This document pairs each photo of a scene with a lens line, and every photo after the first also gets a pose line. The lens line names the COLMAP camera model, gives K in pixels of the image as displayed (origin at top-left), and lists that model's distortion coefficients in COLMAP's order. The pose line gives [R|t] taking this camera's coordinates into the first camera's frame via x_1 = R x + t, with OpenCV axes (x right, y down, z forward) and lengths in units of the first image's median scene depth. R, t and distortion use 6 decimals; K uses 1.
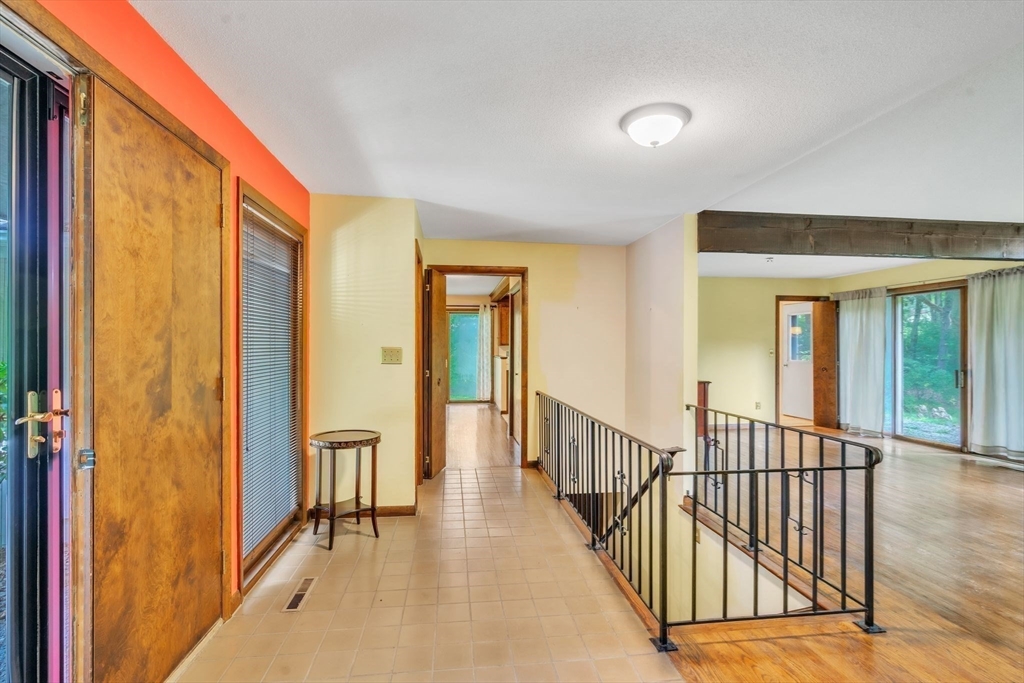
lens RADIAL K [[467.2, 0, 511.3], [0, 467.2, 332.8], [0, 0, 1]] dist [-0.001747, -0.000396]
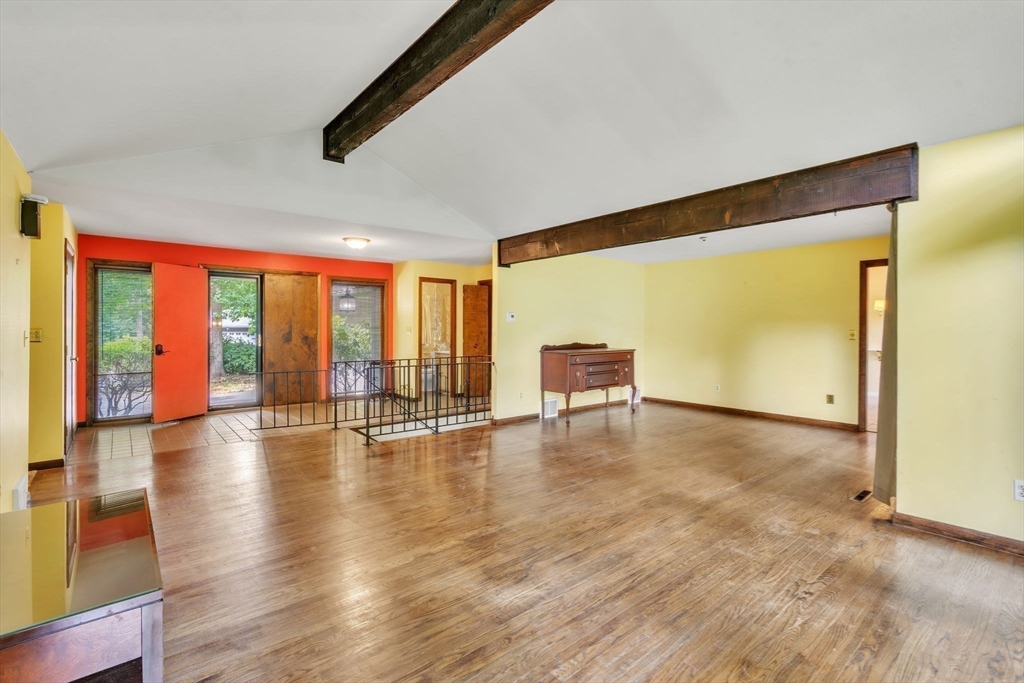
lens RADIAL K [[462.3, 0, 515.4], [0, 462.3, 326.5], [0, 0, 1]] dist [-0.001002, -0.000102]
pose [[0.546344, -0.000723, -0.837561, 1.295692], [0.022441, 0.999653, 0.013775, 0.007445], [0.837260, -0.026321, 0.546171, 0.144058]]
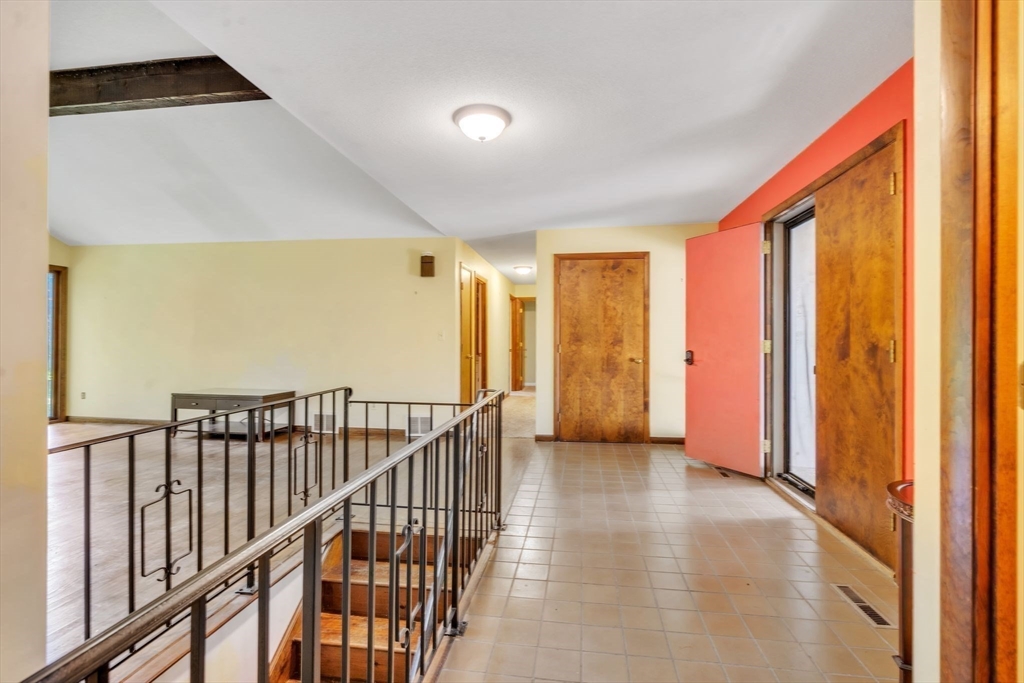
lens RADIAL K [[467.2, 0, 511.3], [0, 467.2, 332.8], [0, 0, 1]] dist [-0.001747, -0.000396]
pose [[-0.963524, -0.001220, 0.267620, -0.033139], [-0.012914, 0.999037, -0.041939, 0.055228], [-0.267311, -0.043865, -0.962611, 0.918740]]
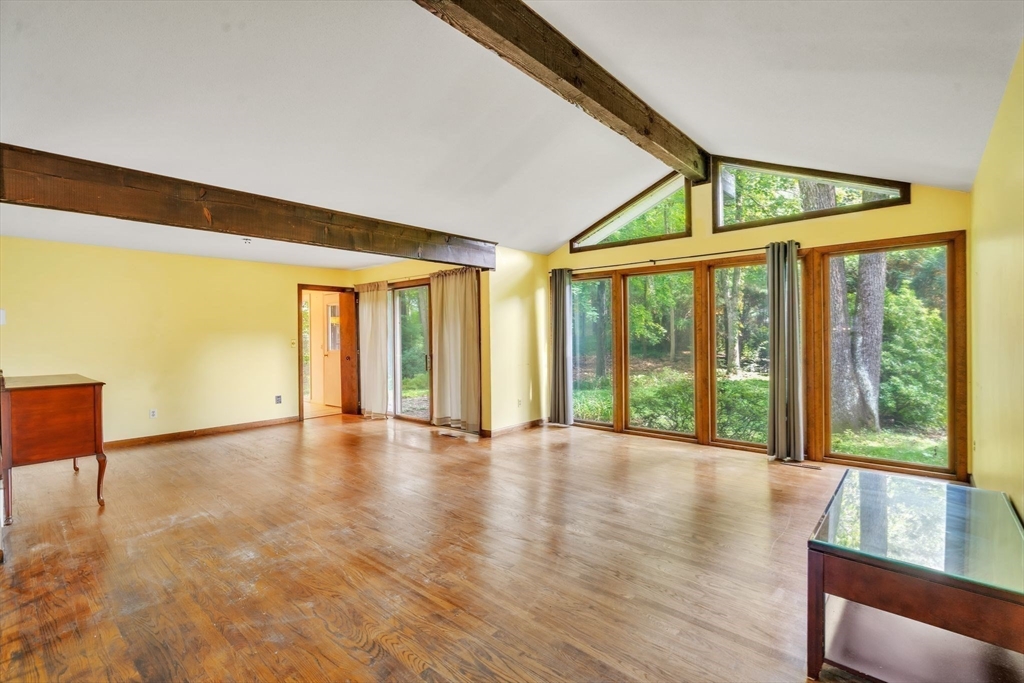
lens RADIAL K [[467.2, 0, 511.3], [0, 467.2, 332.8], [0, 0, 1]] dist [-0.001747, -0.000396]
pose [[0.754925, -0.005326, 0.655789, 0.387221], [-0.007328, 0.999836, 0.016557, 0.003094], [-0.655770, -0.017305, 0.754762, -0.021707]]
